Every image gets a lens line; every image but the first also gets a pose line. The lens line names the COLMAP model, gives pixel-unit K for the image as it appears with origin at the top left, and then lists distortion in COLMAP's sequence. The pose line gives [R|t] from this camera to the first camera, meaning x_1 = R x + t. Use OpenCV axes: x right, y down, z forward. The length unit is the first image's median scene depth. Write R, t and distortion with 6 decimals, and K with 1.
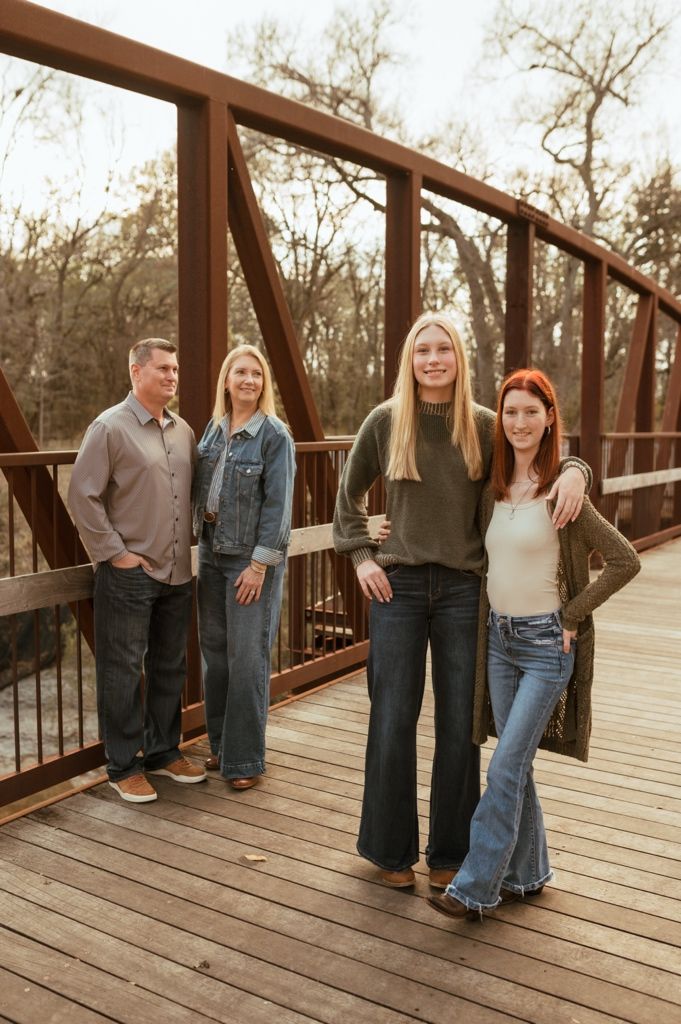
lens RADIAL K [[969.8, 0, 340.5], [0, 969.8, 512.0], [0, 0, 1]] dist [0.006594, 0.003241]
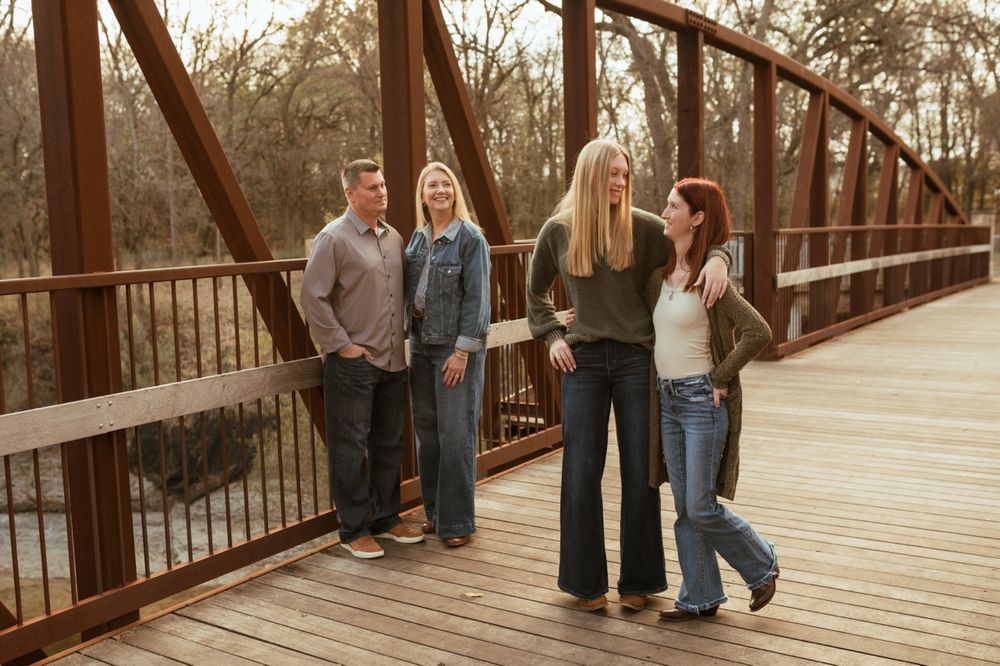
lens RADIAL K [[990.8, 0, 500.0], [0, 990.8, 333.0], [0, 0, 1]] dist [0.000735, -0.010192]
pose [[0.999321, -0.030856, -0.020130, -0.014381], [0.031129, 0.999425, 0.013405, 0.013935], [0.019704, -0.014022, 0.999708, -0.147113]]
